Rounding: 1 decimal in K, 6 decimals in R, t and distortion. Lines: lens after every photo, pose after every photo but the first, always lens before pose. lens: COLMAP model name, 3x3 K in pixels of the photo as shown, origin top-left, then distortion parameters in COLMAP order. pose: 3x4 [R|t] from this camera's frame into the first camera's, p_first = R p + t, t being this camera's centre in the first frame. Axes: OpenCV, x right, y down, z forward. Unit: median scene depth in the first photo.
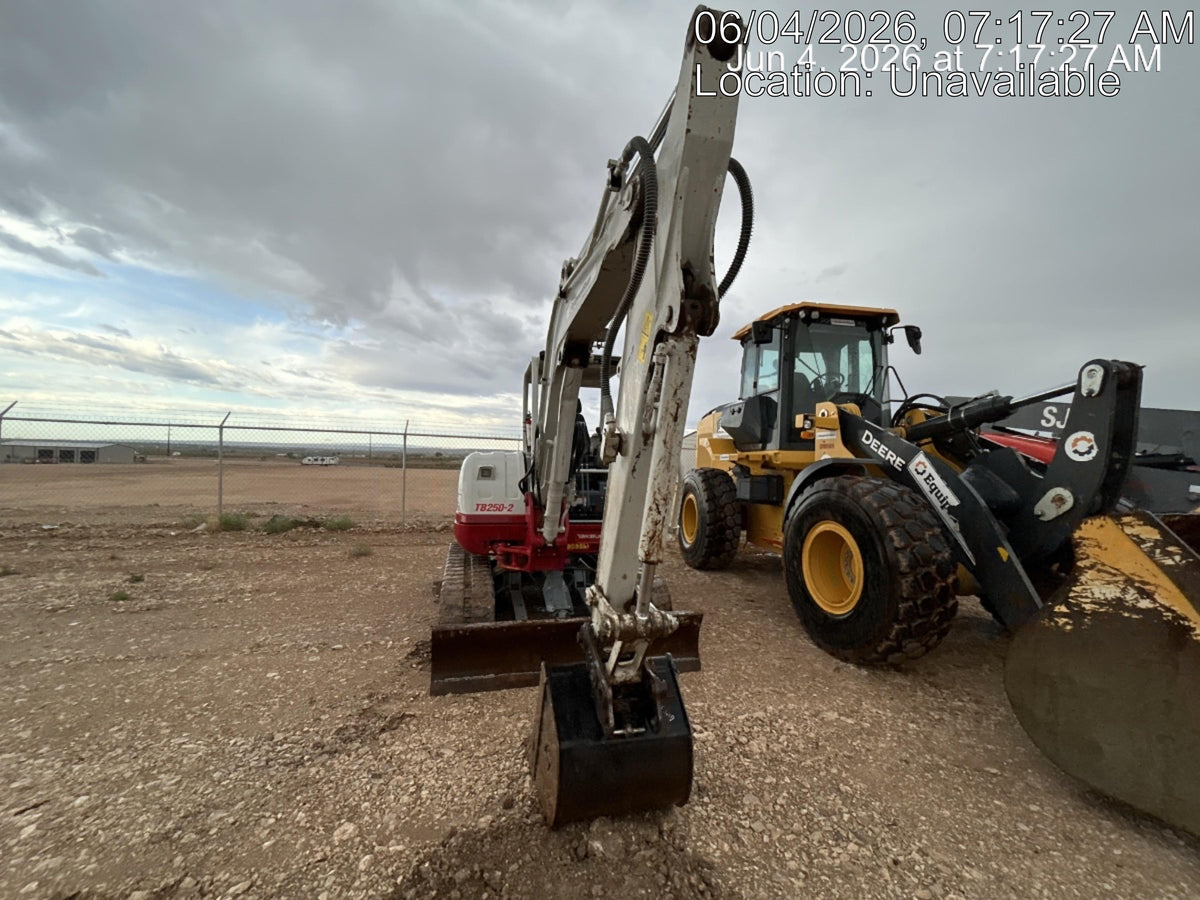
lens RADIAL K [[490.6, 0, 600.0], [0, 490.6, 450.0], [0, 0, 1]] dist [0.002754, -0.000178]
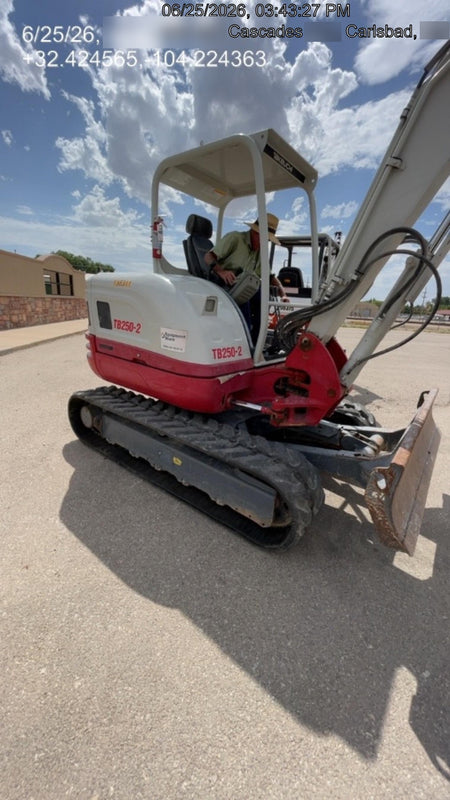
lens RADIAL K [[310.6, 0, 222.6], [0, 310.6, 405.0], [0, 0, 1]] dist [0.000695, 0.000132]
pose [[0.782591, -0.172279, 0.598224, -0.663306], [-0.058302, 0.936440, 0.345951, 0.029821], [-0.619800, -0.305616, 0.722805, 0.768580]]
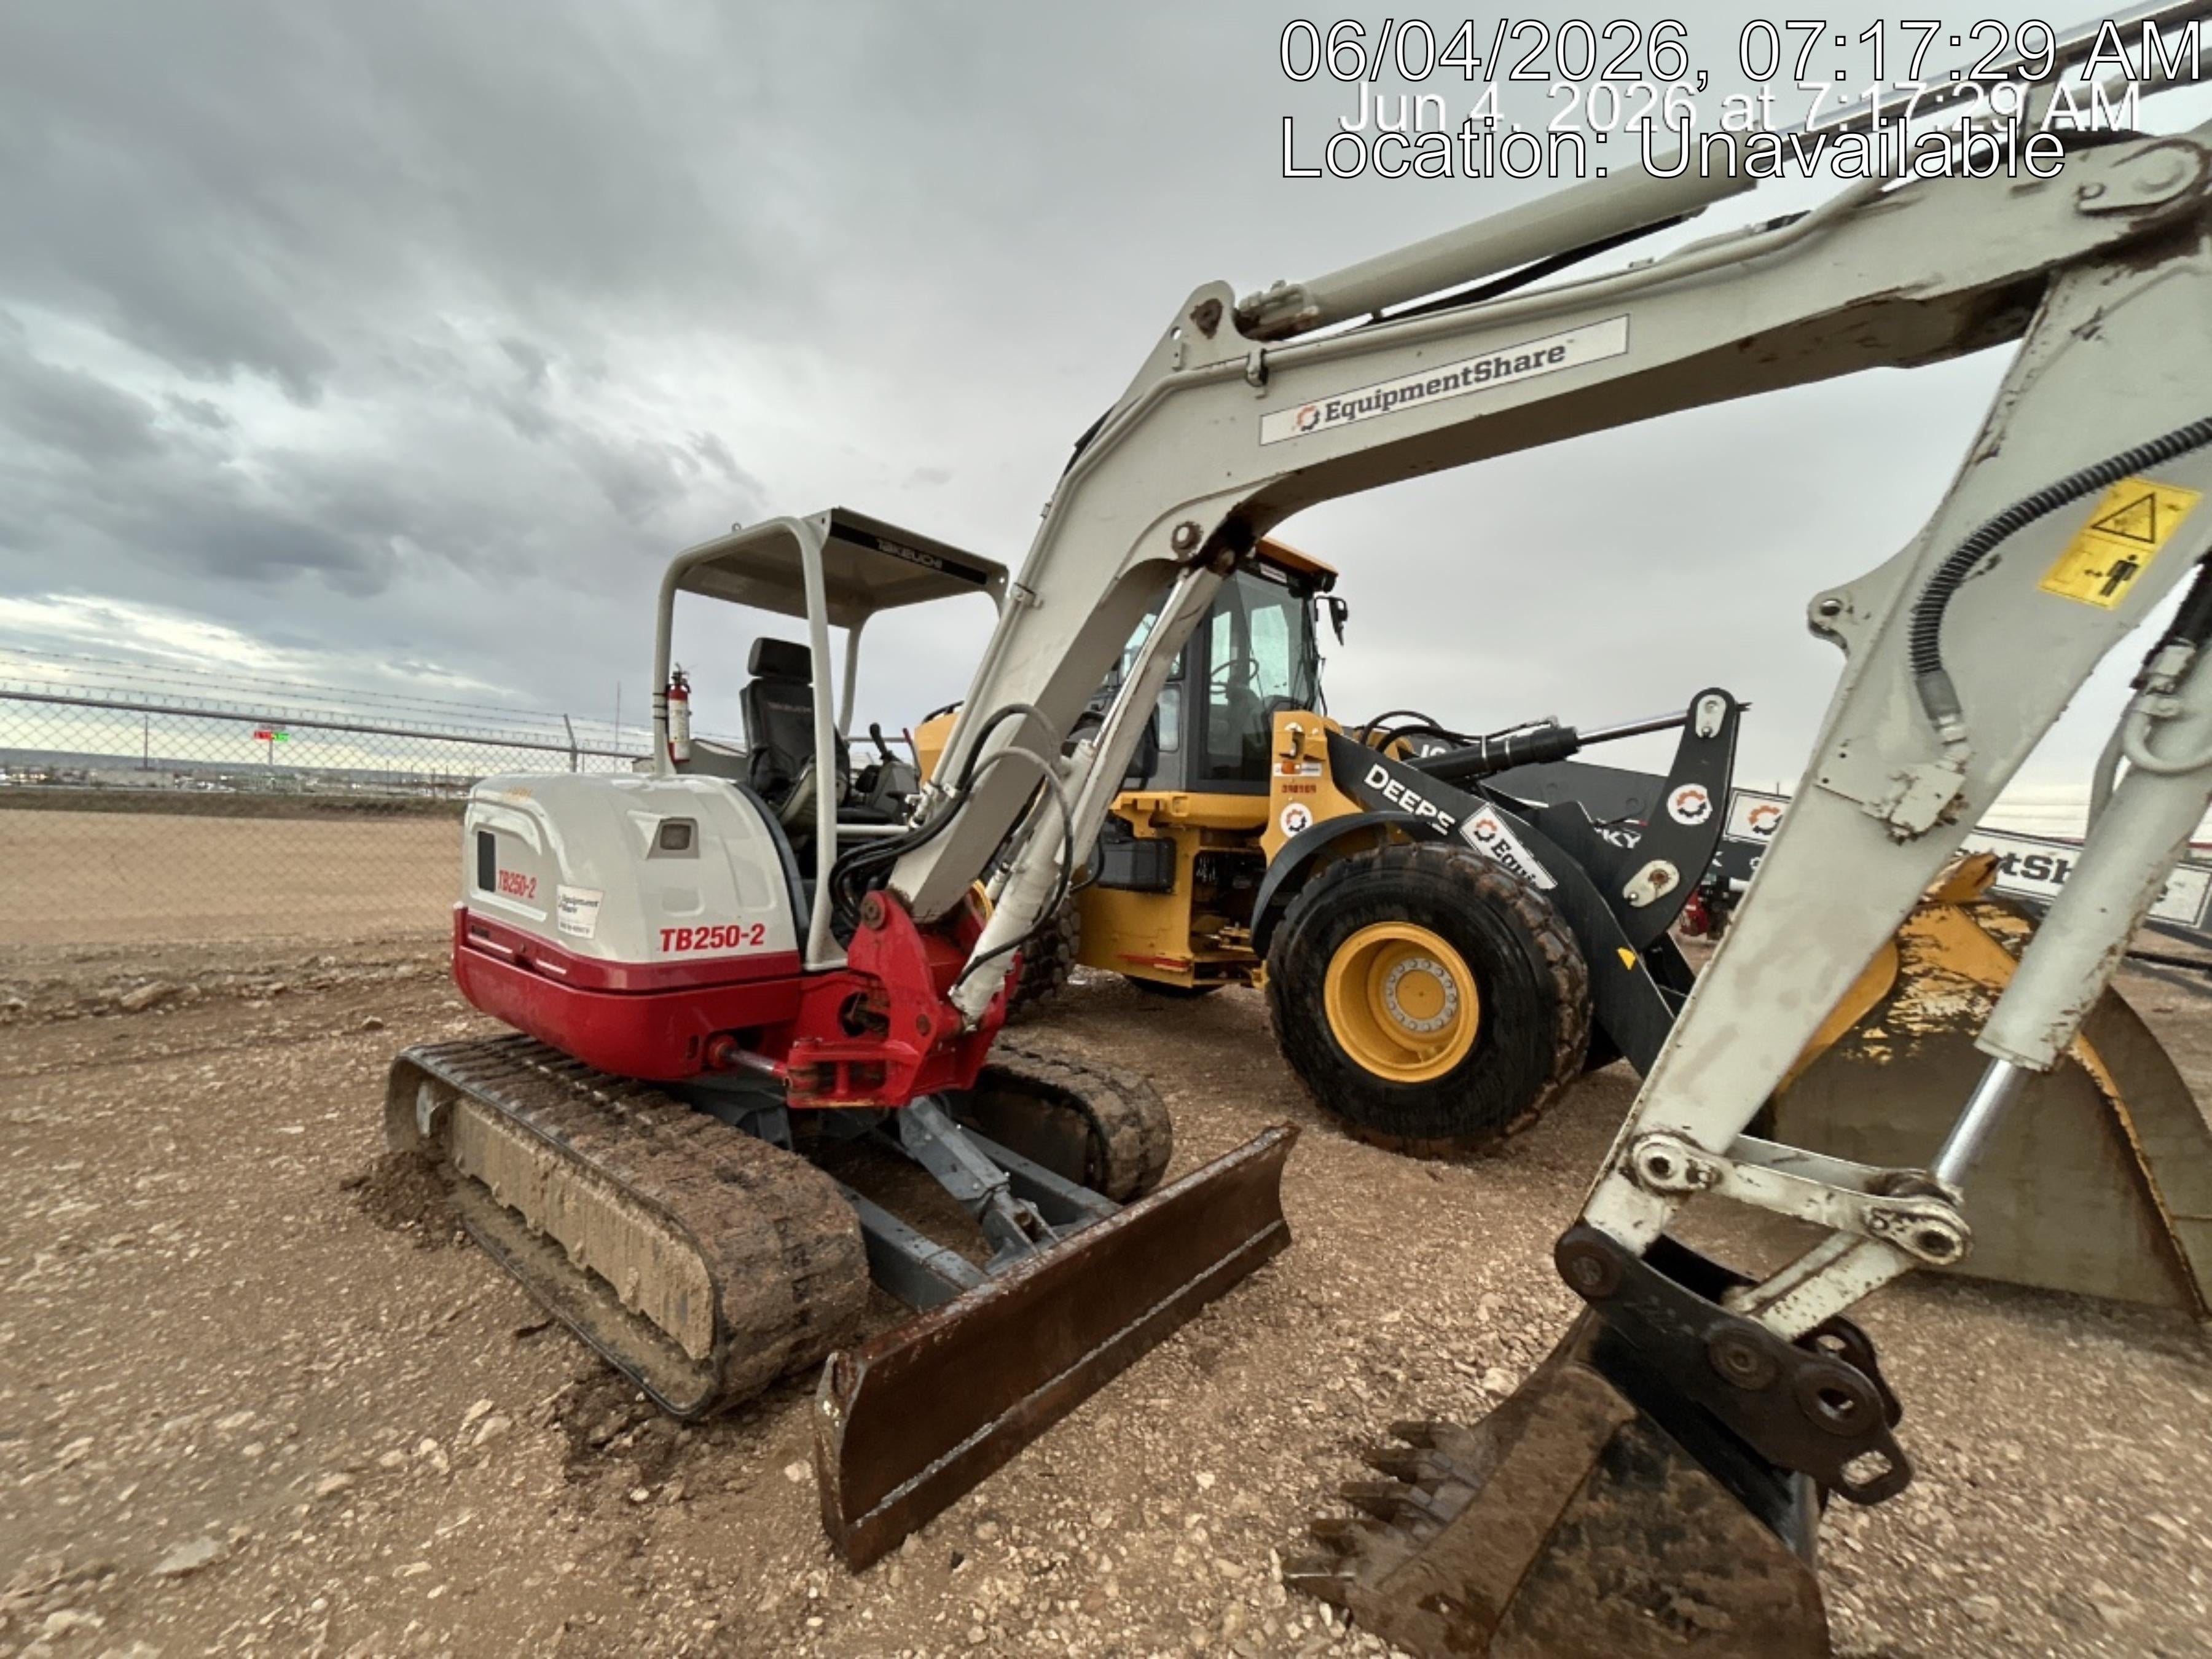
lens RADIAL K [[903.2, 0, 1108.7], [0, 903.2, 829.7], [0, 0, 1]] dist [0.002906, -0.000486]
pose [[0.787376, 0.003842, 0.616461, -0.482617], [-0.037343, 0.998441, 0.041474, 0.006148], [-0.615341, -0.055676, 0.786292, 0.414384]]
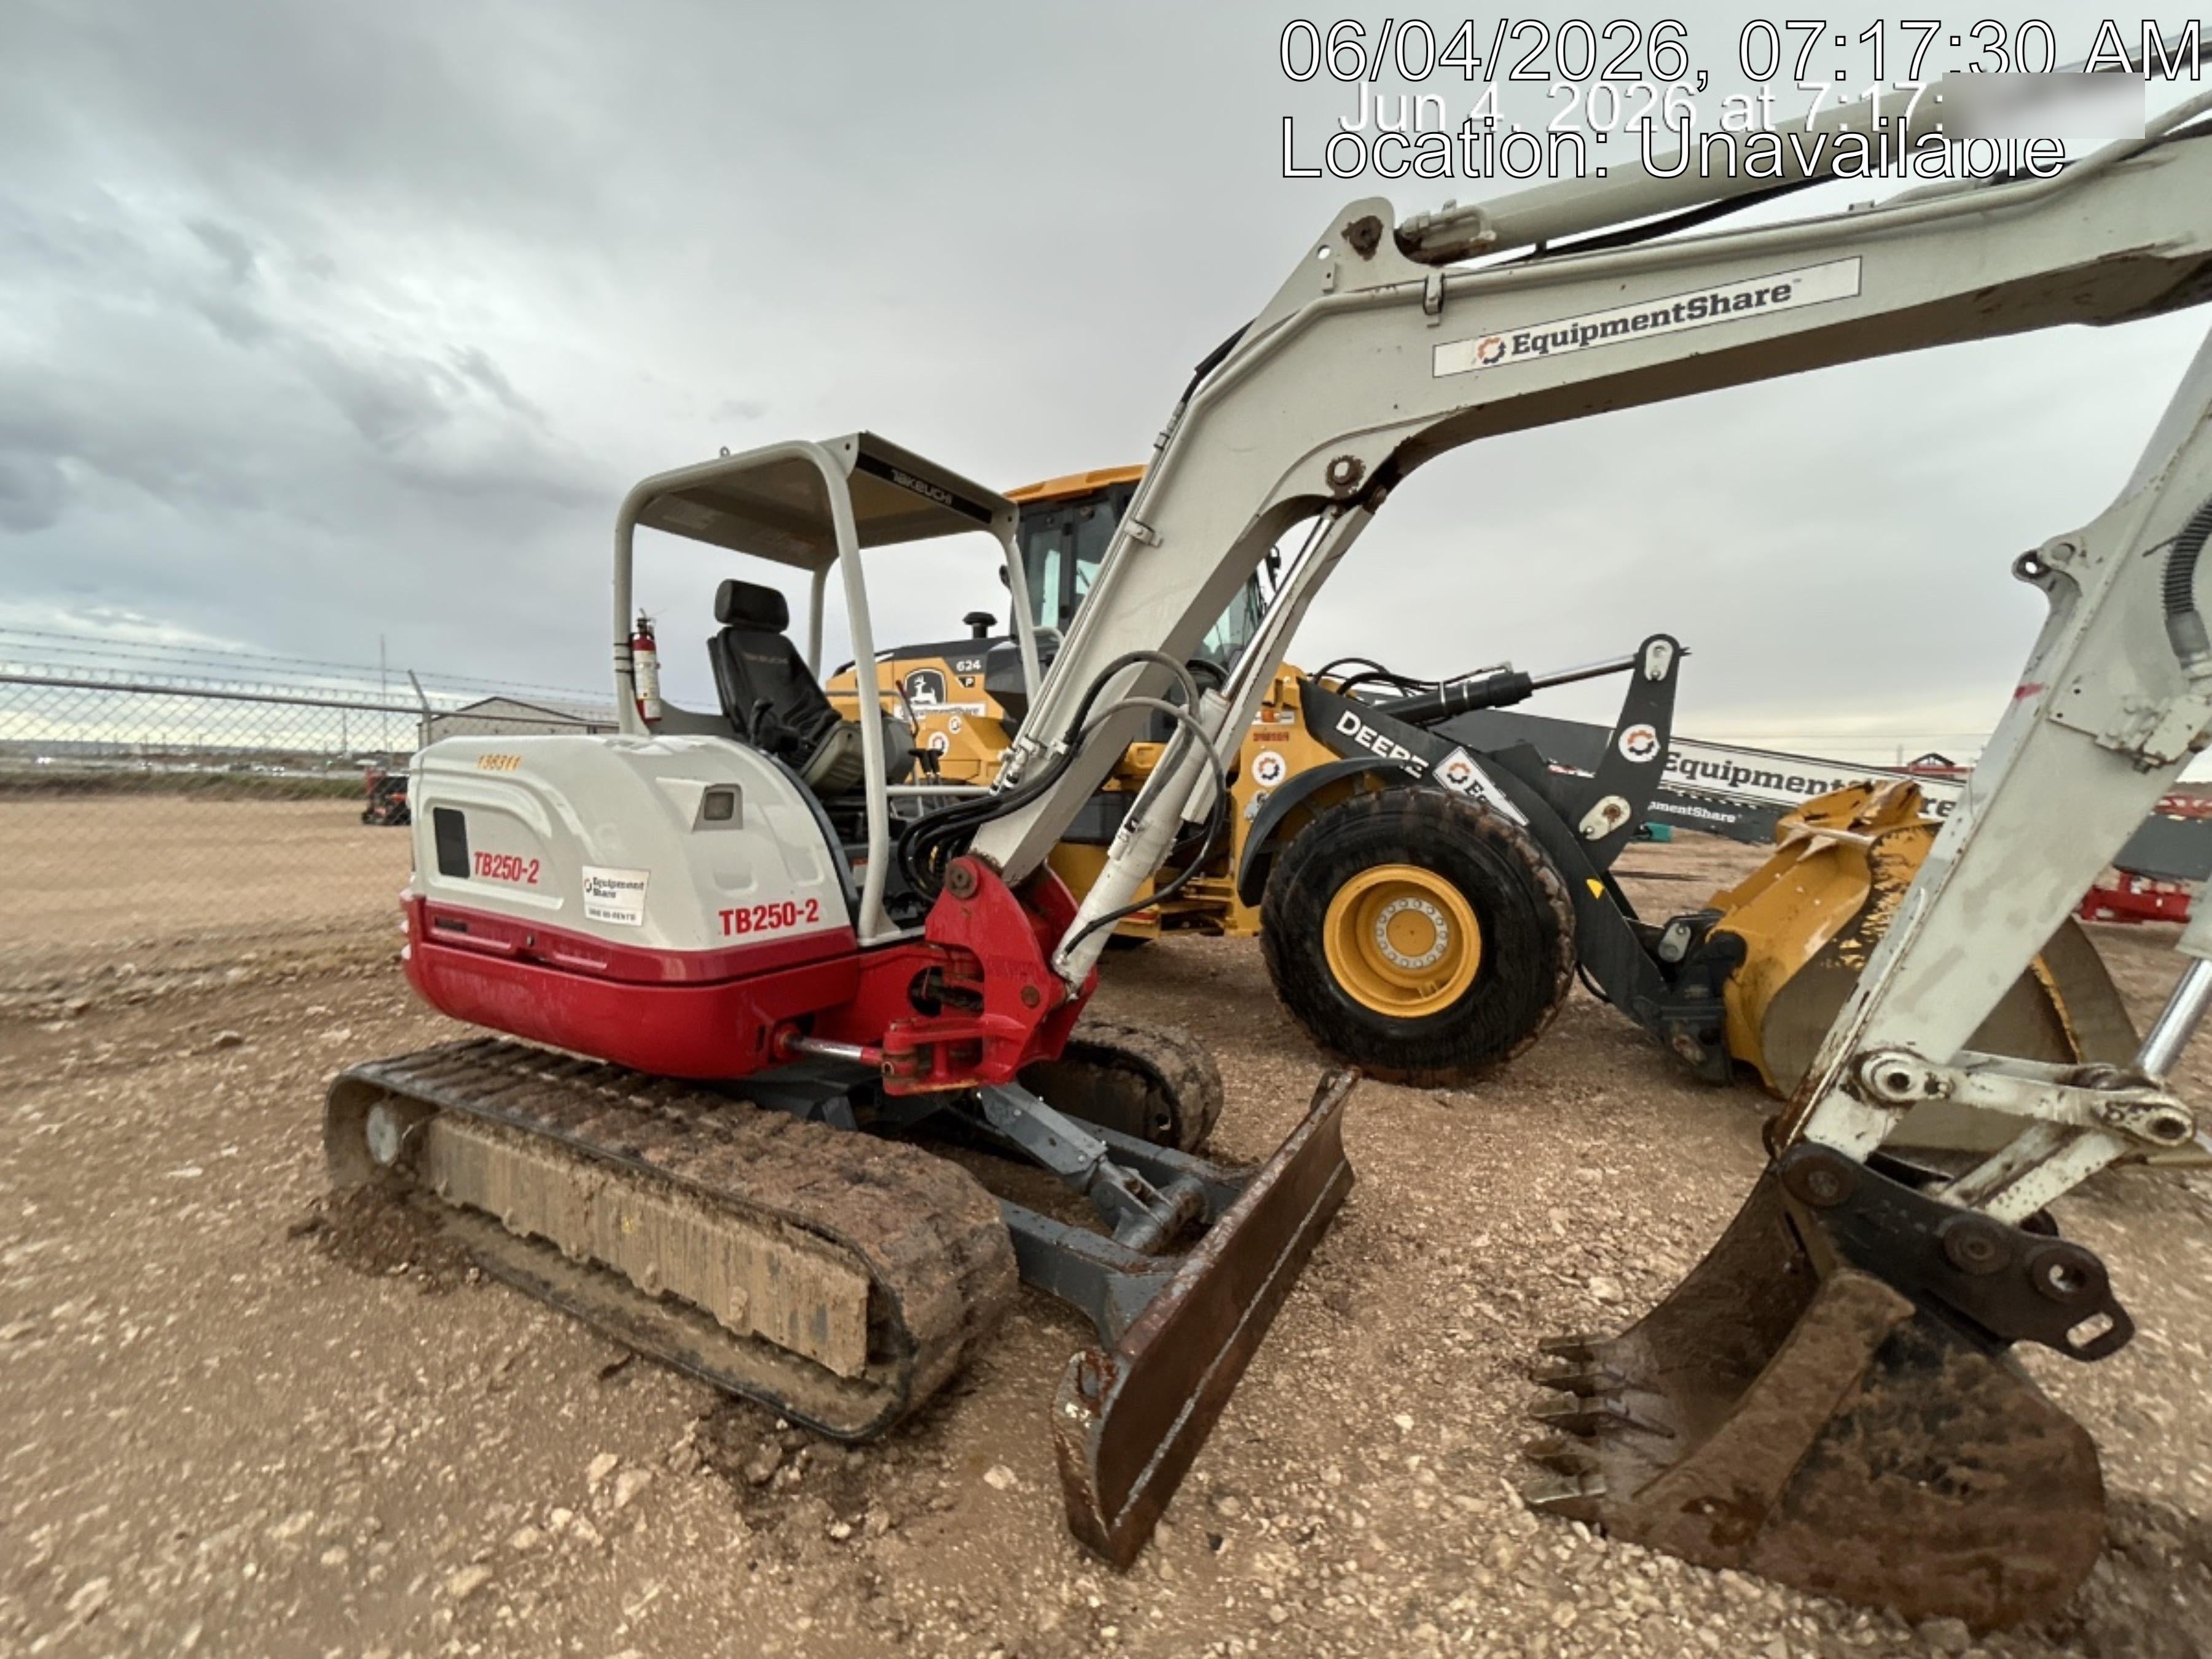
lens RADIAL K [[904.4, 0, 1106.0], [0, 904.4, 829.5], [0, 0, 1]] dist [0.002754, -0.000178]
pose [[0.670867, -0.057541, 0.739342, -0.611327], [-0.013456, 0.995877, 0.089716, 0.010625], [-0.741456, -0.070135, 0.667326, 0.578791]]
